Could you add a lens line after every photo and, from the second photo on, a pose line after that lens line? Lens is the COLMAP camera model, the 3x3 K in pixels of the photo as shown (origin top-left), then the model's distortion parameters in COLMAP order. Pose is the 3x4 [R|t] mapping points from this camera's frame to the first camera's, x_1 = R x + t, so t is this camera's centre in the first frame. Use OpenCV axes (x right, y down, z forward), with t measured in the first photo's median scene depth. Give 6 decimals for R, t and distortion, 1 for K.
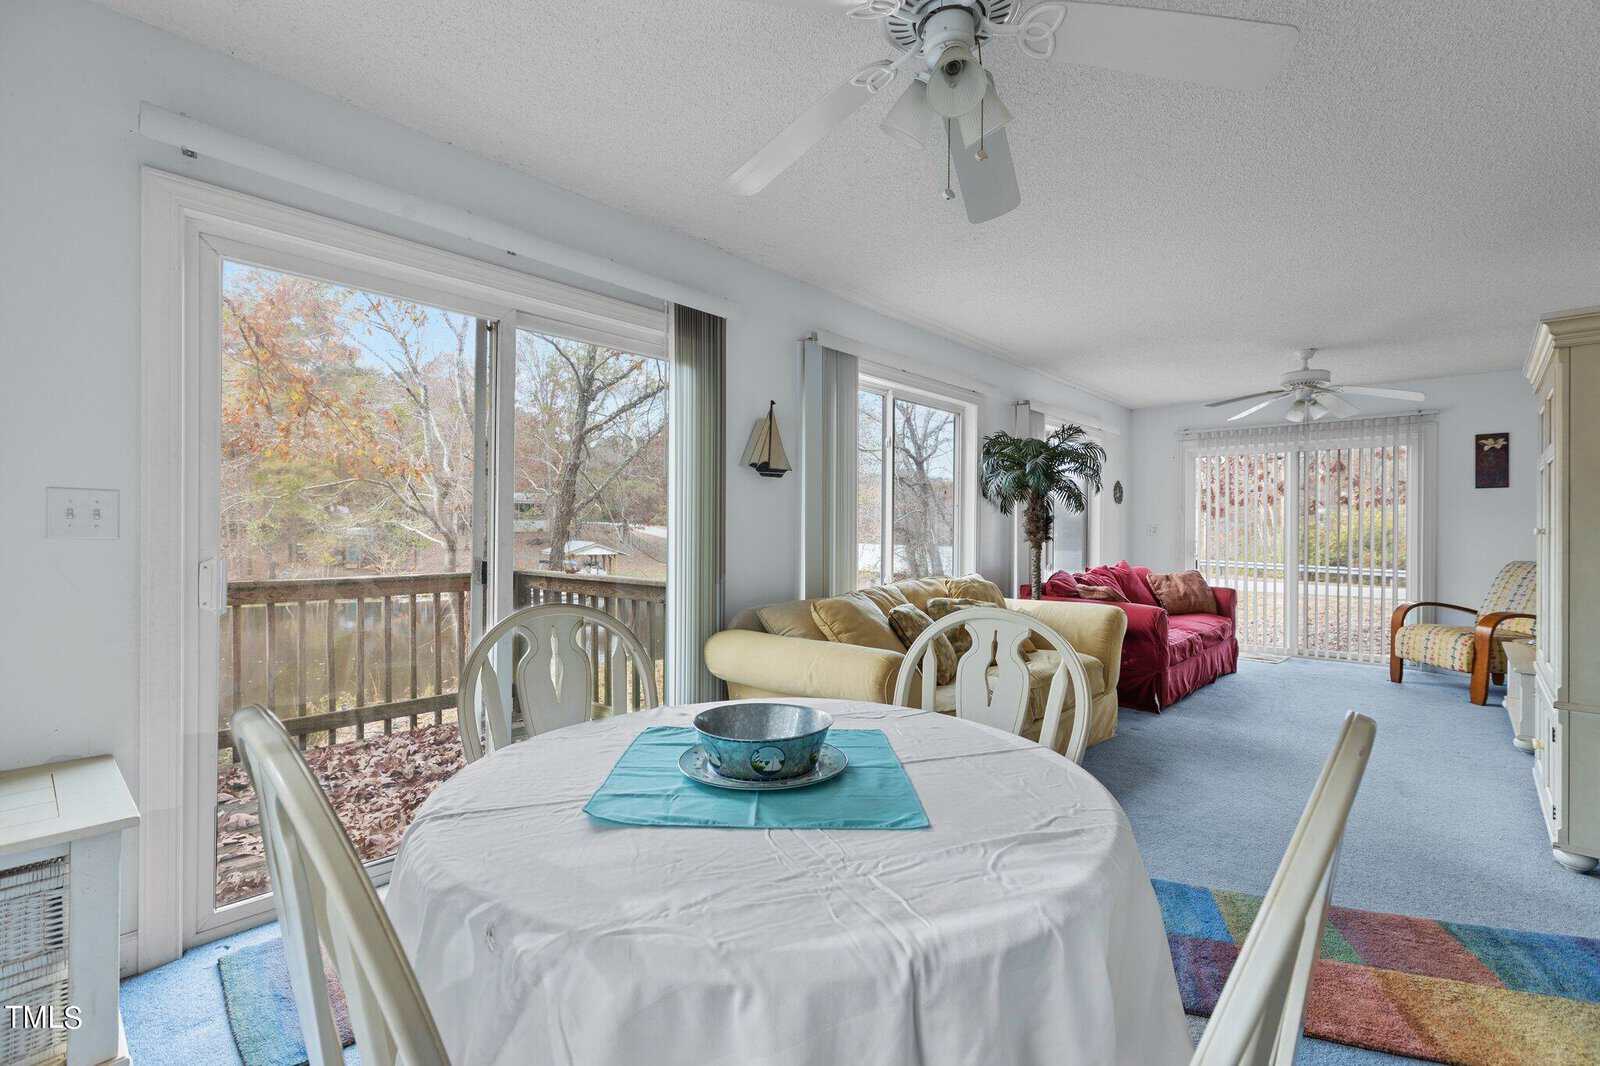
lens RADIAL K [[708.3, 0, 798.6], [0, 708.3, 537.3], [0, 0, 1]] dist [0.002245, -0.000219]
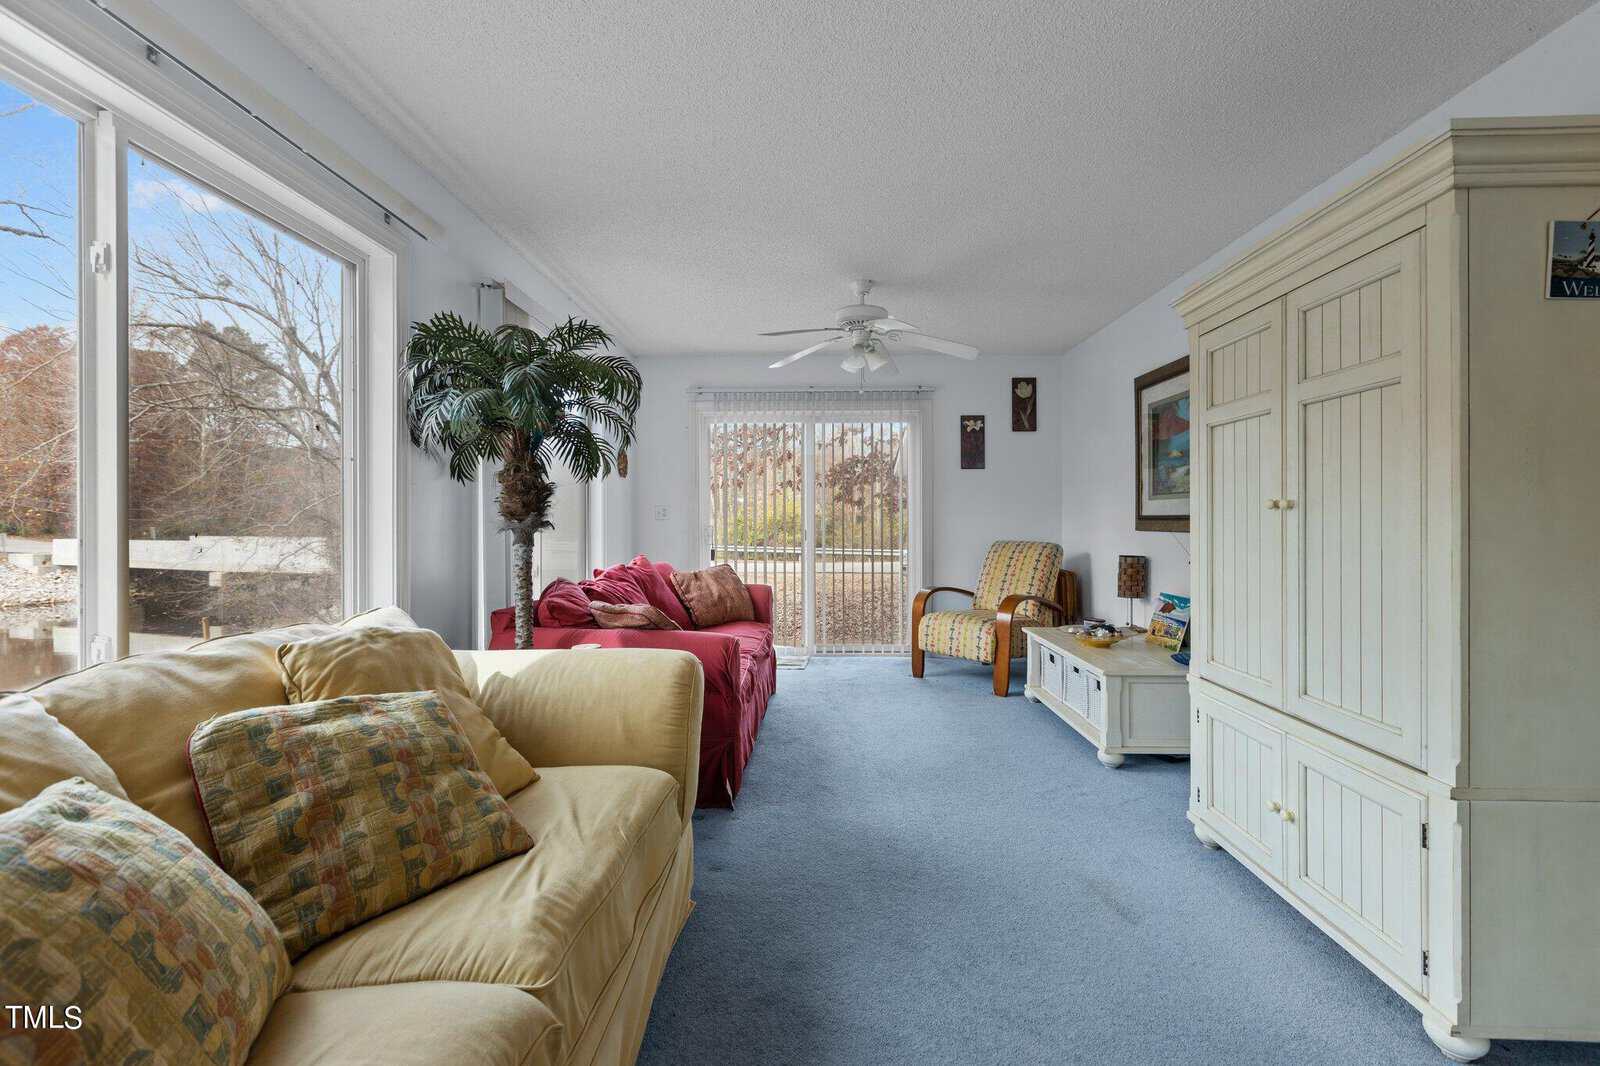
lens RADIAL K [[711.6, 0, 801.9], [0, 711.6, 517.7], [0, 0, 1]] dist [0.001525, 0.000038]
pose [[0.746188, -0.006777, 0.665701, 0.132297], [0.013491, 0.999897, -0.004943, 0.001541], [-0.665598, 0.012670, 0.746203, 0.447990]]
